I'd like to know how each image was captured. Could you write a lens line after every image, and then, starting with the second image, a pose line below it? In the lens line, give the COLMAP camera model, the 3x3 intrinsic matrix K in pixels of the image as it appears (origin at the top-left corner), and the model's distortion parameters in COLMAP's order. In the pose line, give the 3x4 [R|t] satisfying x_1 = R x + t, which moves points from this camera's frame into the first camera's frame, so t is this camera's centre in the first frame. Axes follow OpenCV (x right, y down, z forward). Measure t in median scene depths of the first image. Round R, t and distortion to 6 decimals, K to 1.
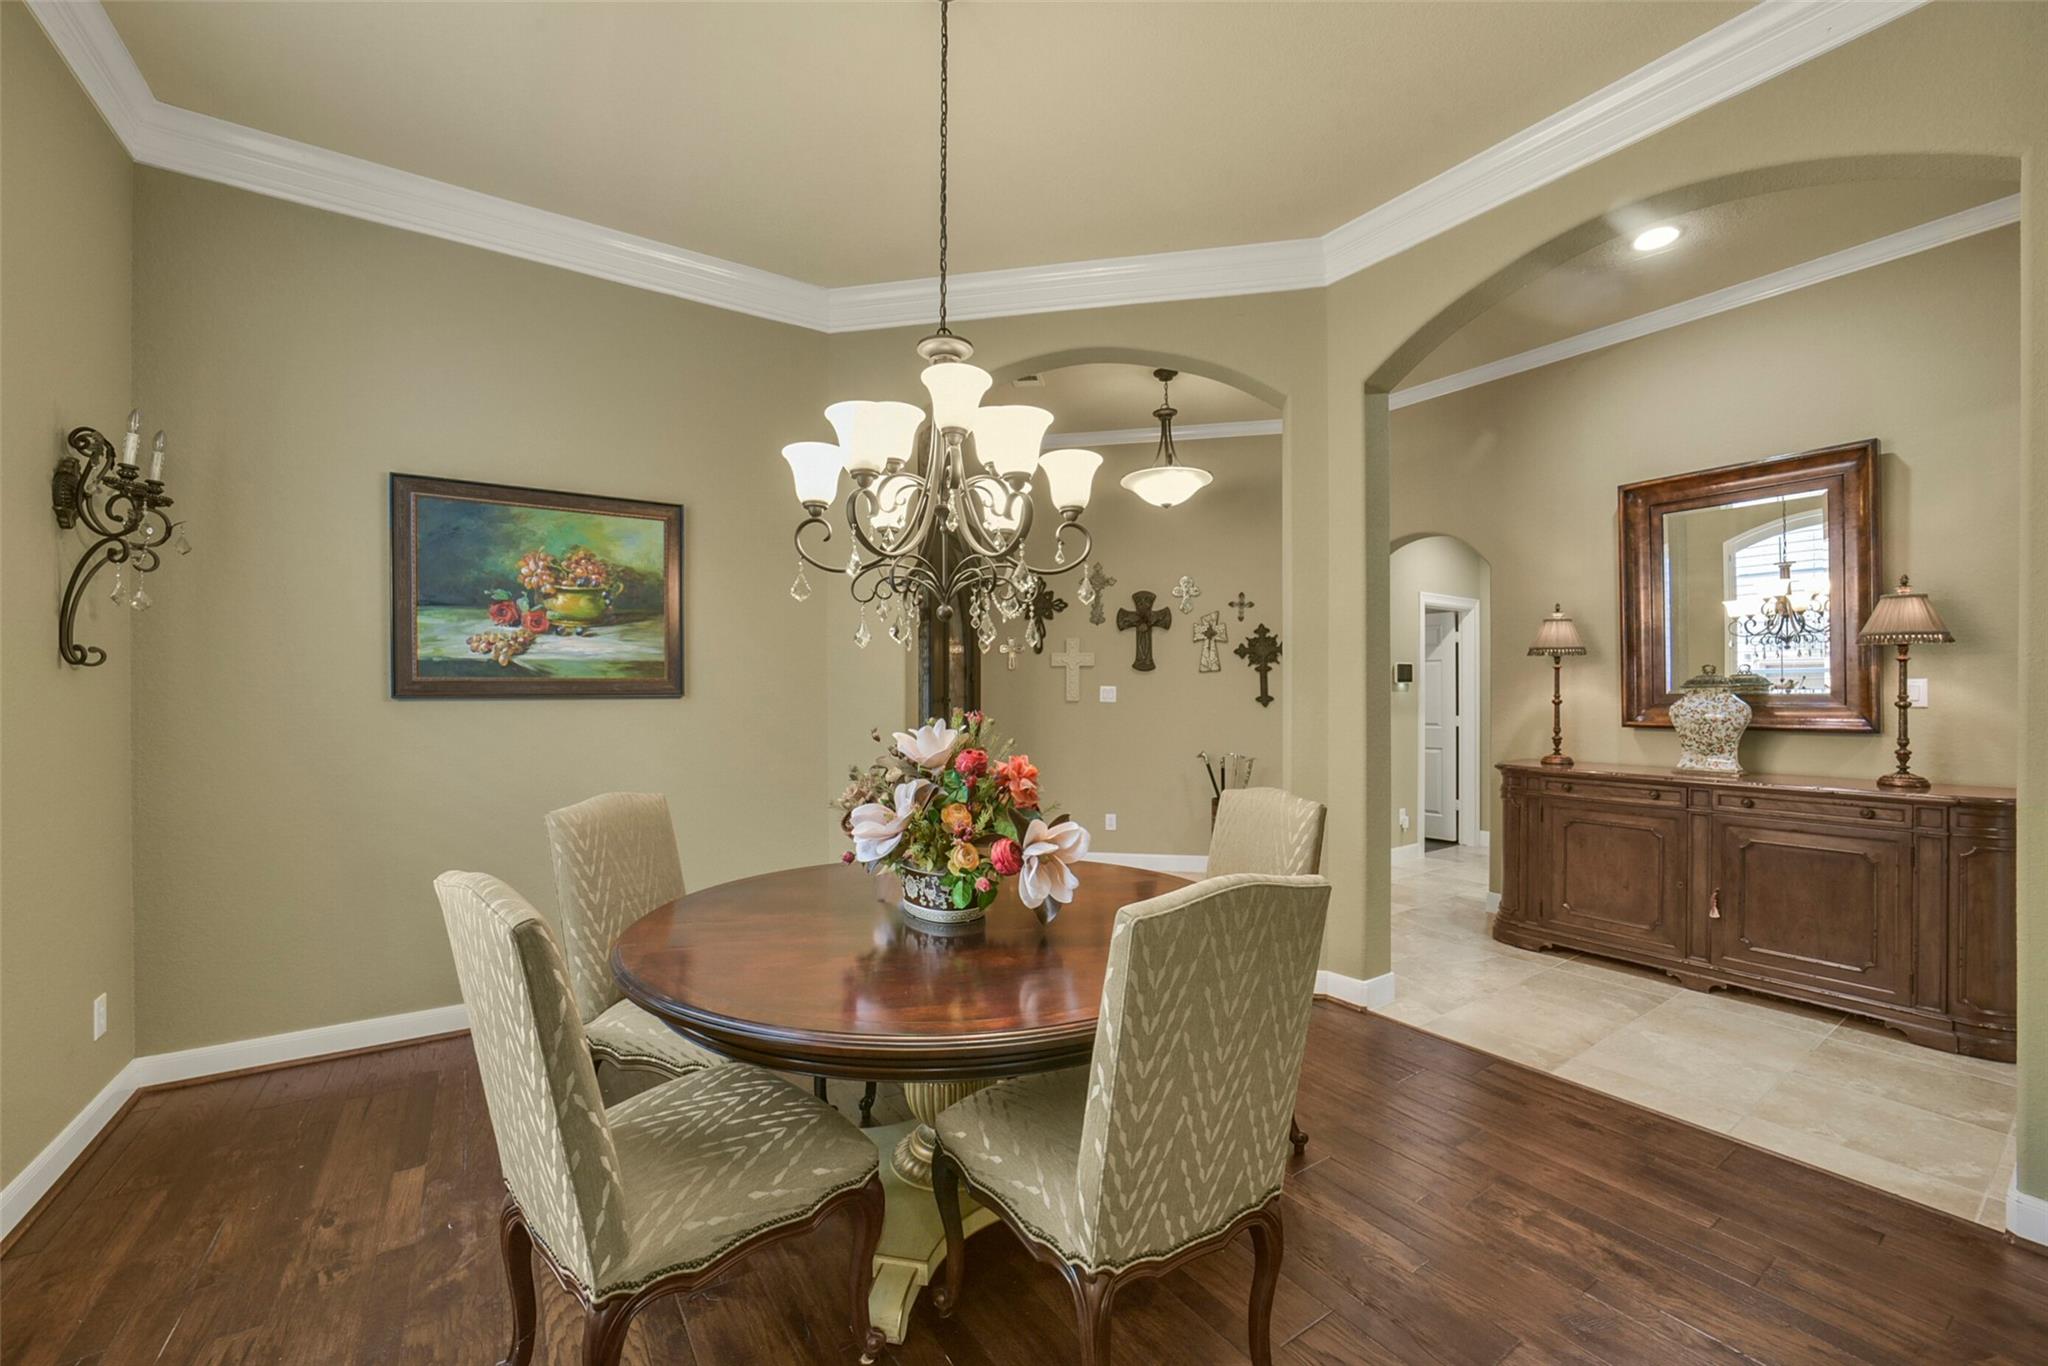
lens RADIAL K [[816.8, 0, 1020.8], [0, 816.8, 696.5], [0, 0, 1]] dist [-0.035039, 0.010842]
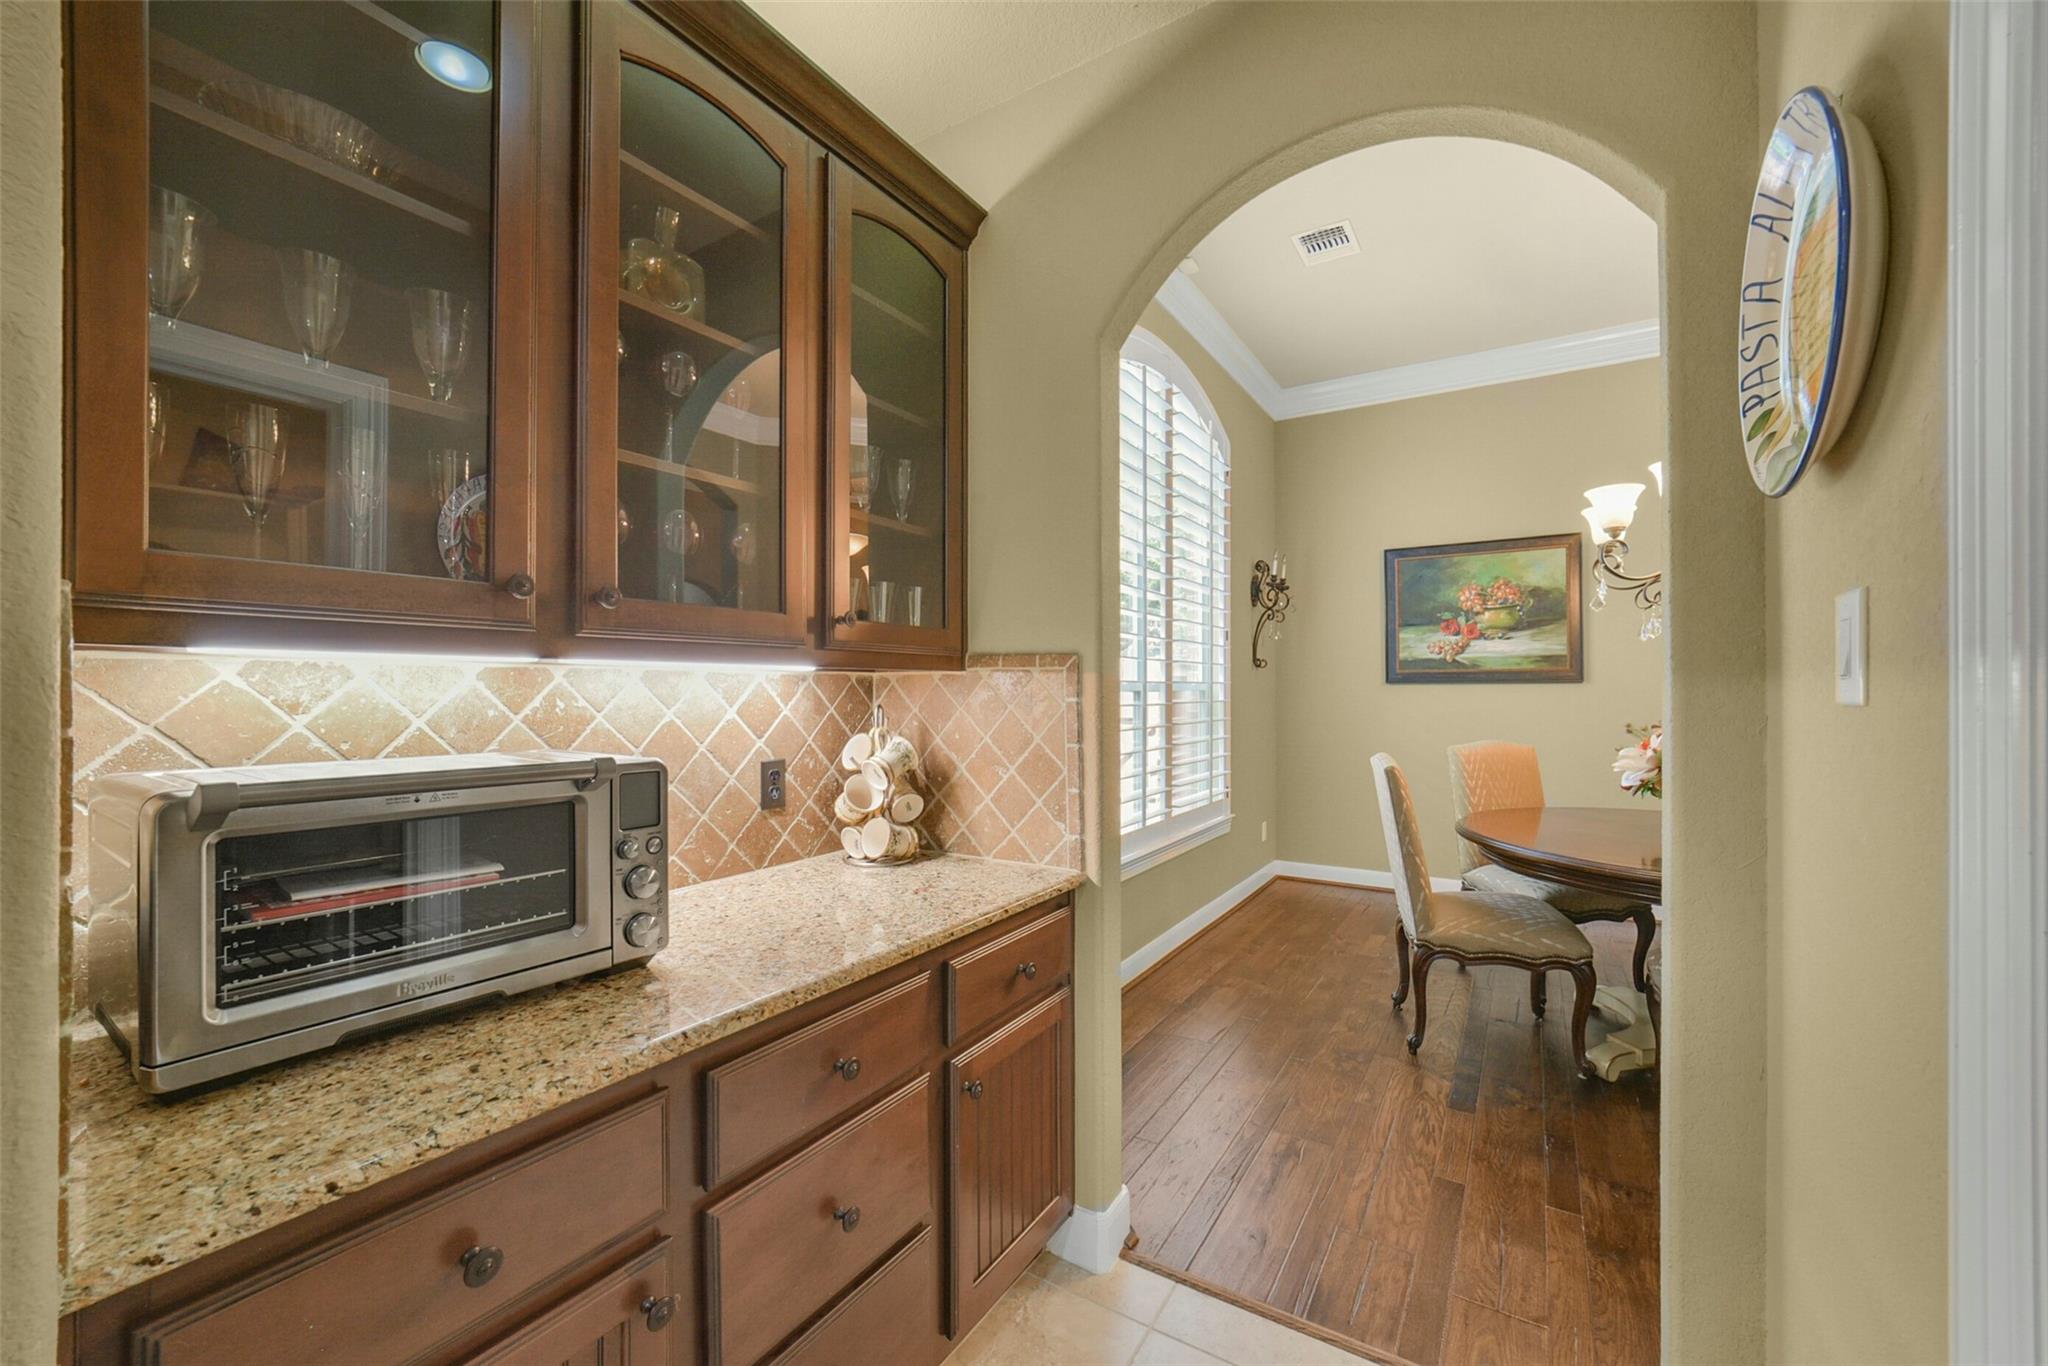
lens RADIAL K [[816.8, 0, 1020.8], [0, 816.8, 696.5], [0, 0, 1]] dist [-0.035039, 0.010842]
pose [[0.411332, 0.005074, -0.911471, 0.428899], [-0.001743, 0.999987, 0.004781, 0.021887], [0.911484, -0.000377, 0.411336, -0.377636]]
